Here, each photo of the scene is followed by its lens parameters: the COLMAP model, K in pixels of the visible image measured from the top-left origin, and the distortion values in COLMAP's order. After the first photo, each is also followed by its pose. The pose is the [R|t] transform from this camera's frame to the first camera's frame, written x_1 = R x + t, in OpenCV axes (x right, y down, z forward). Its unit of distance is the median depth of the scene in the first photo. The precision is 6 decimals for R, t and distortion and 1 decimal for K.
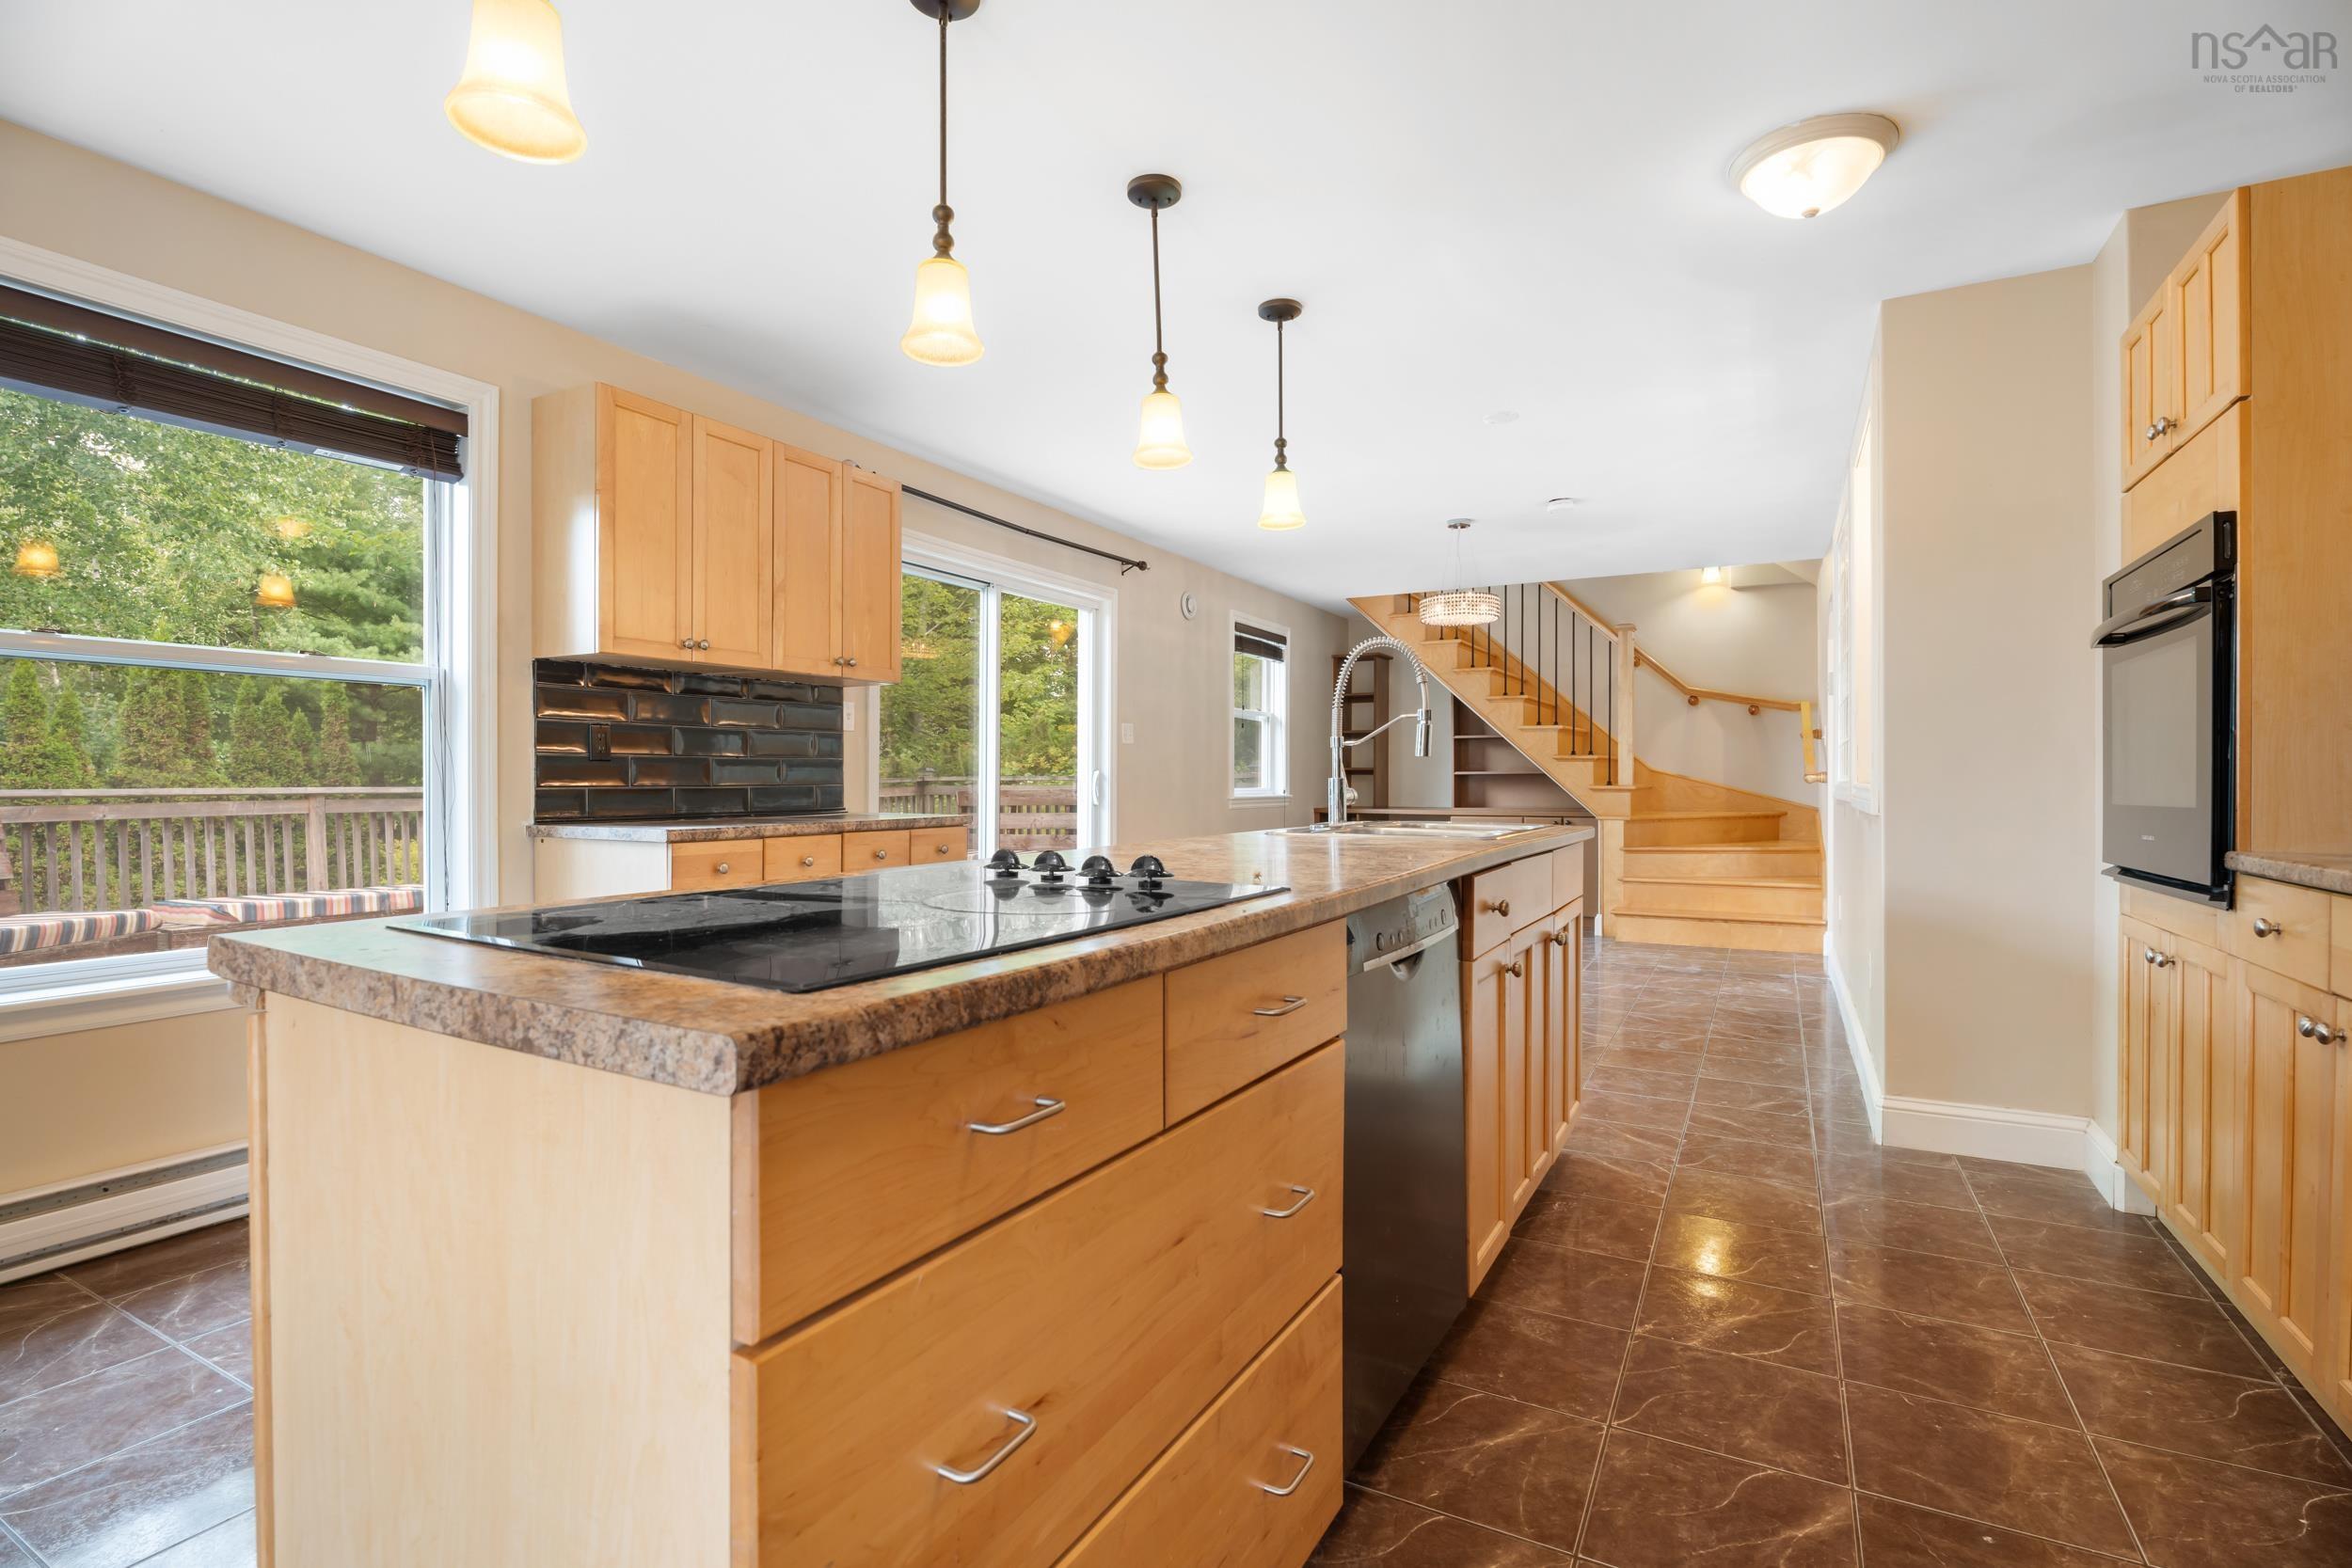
lens RADIAL K [[1122.2, 0, 1171.6], [0, 1122.2, 774.8], [0, 0, 1]] dist [-0.005412, -0.000171]
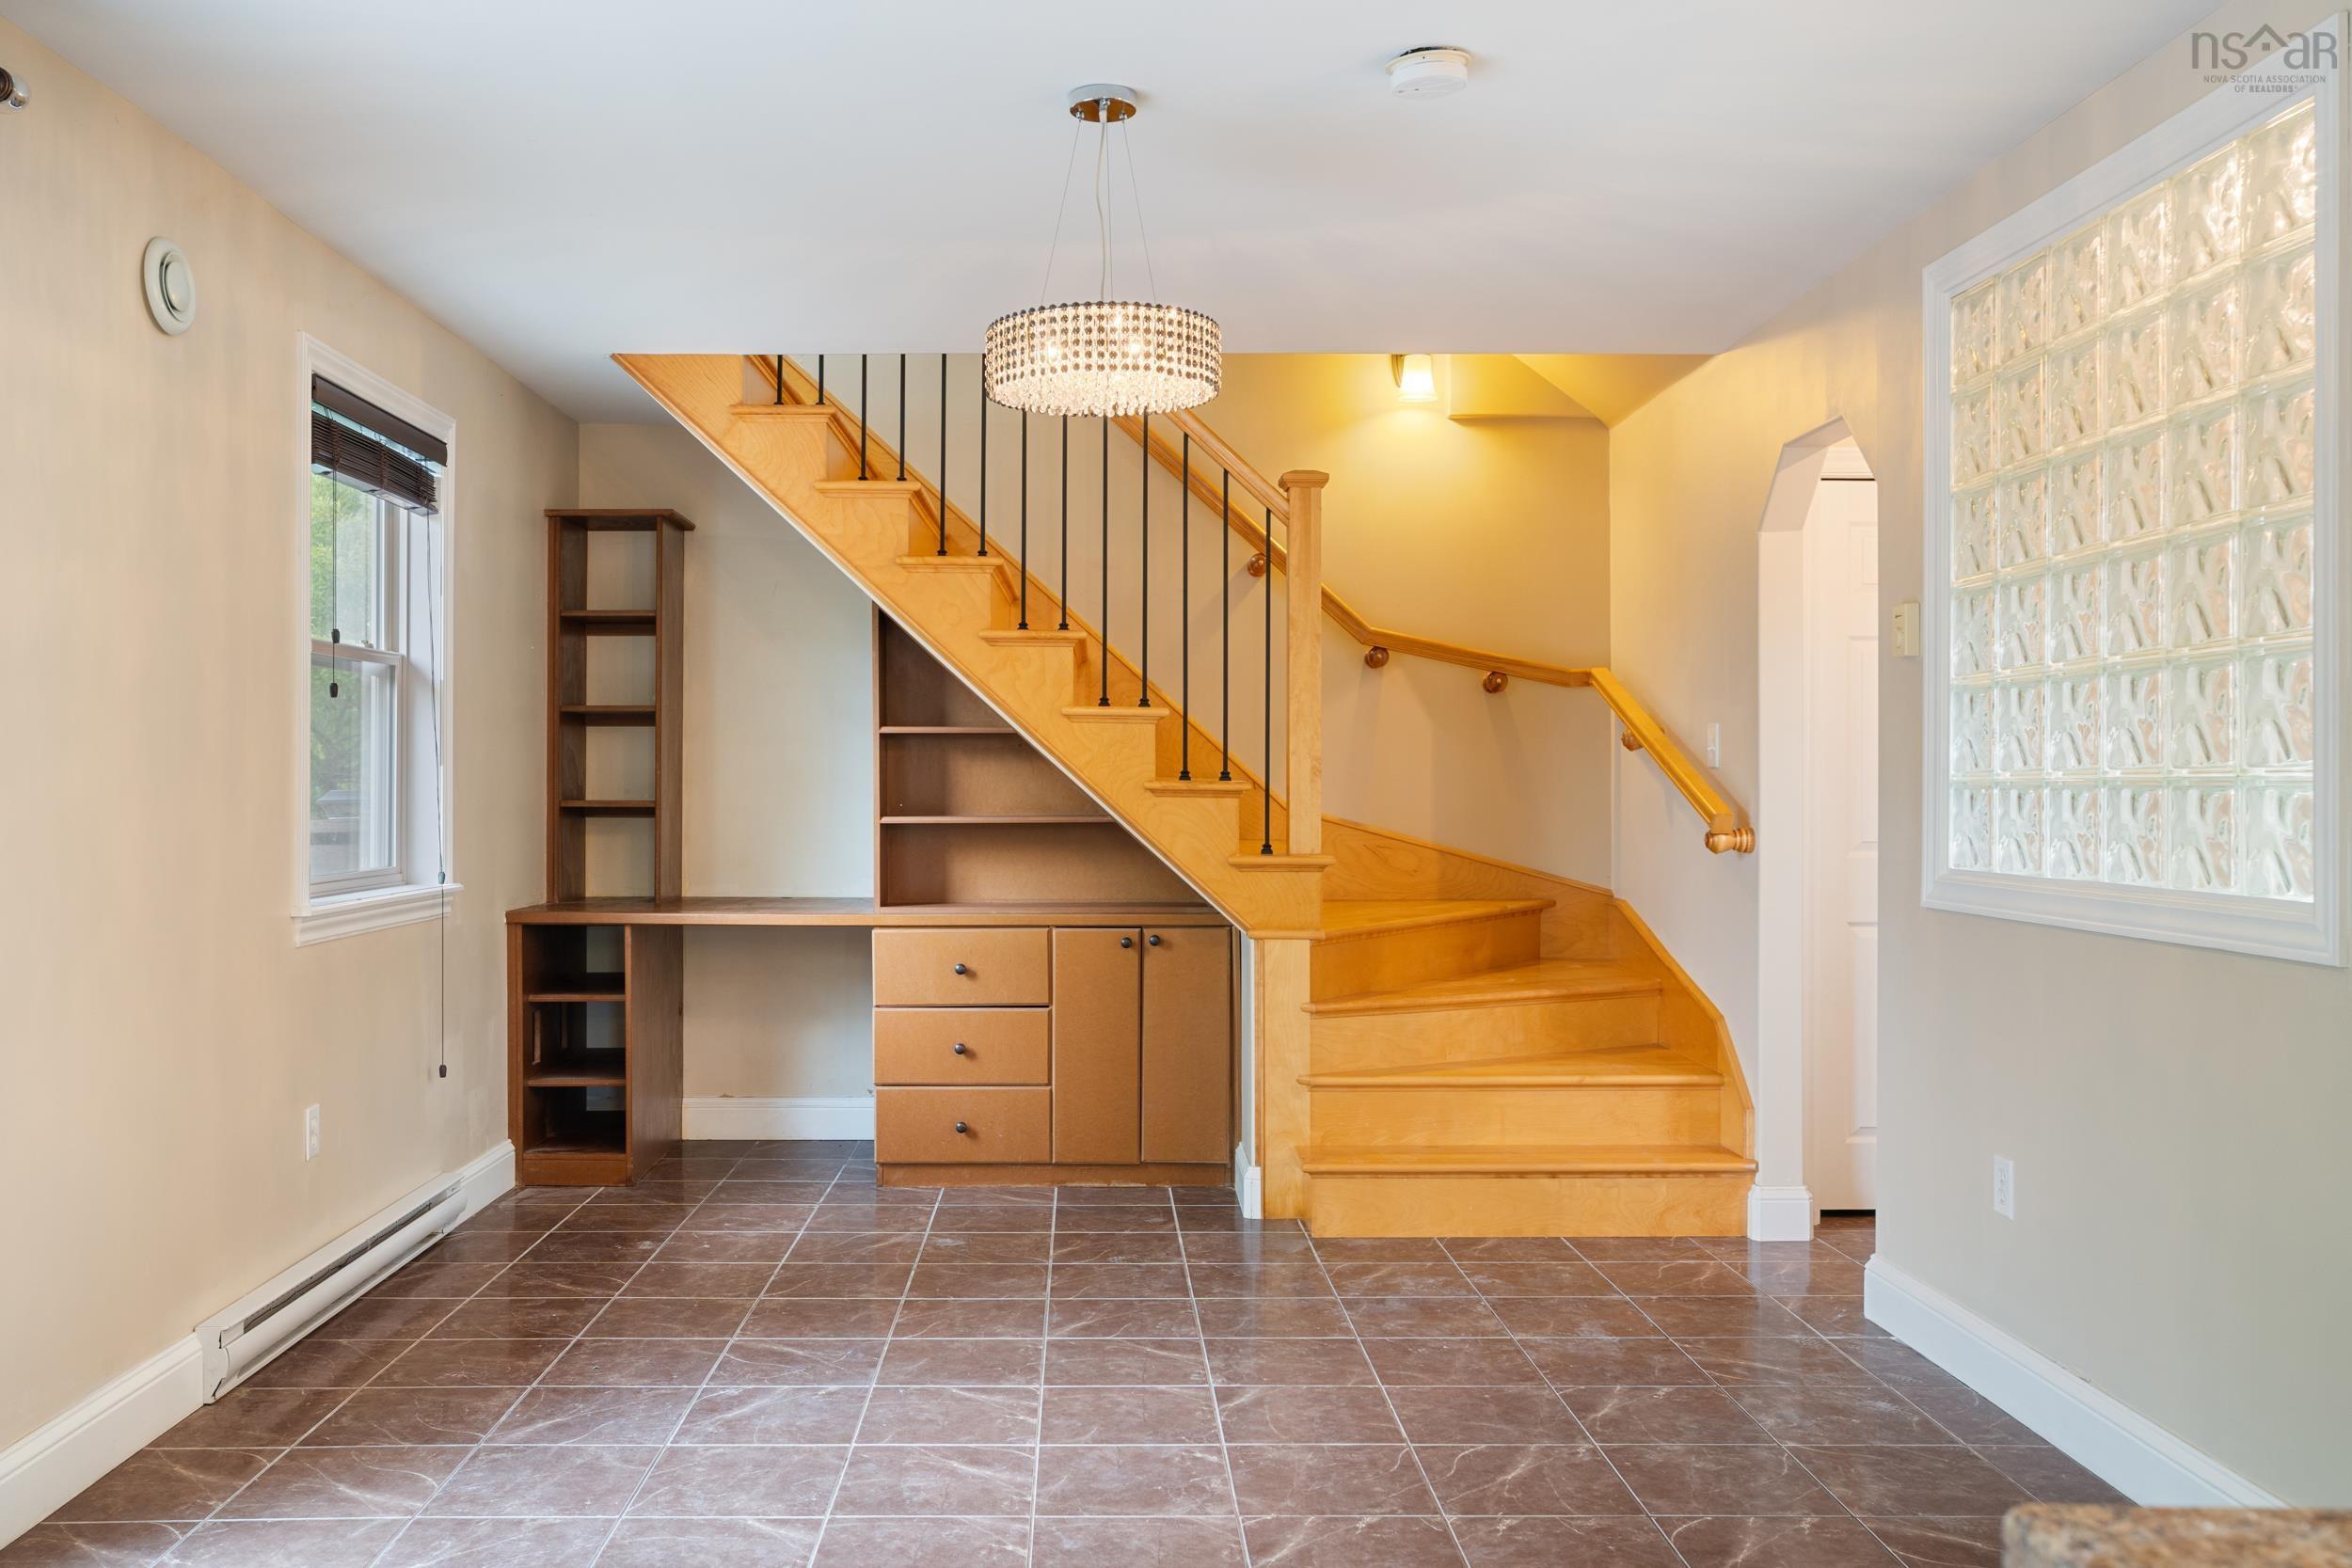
lens RADIAL K [[1984.2, 0, 1150.5], [0, 1984.2, 779.7], [0, 0, 1]] dist [-0.011964, 0.000948]
pose [[0.869994, 0.001682, 0.493060, -0.014054], [-0.003685, 0.999988, 0.003091, -0.019930], [-0.493049, -0.004506, 0.869990, 0.361919]]
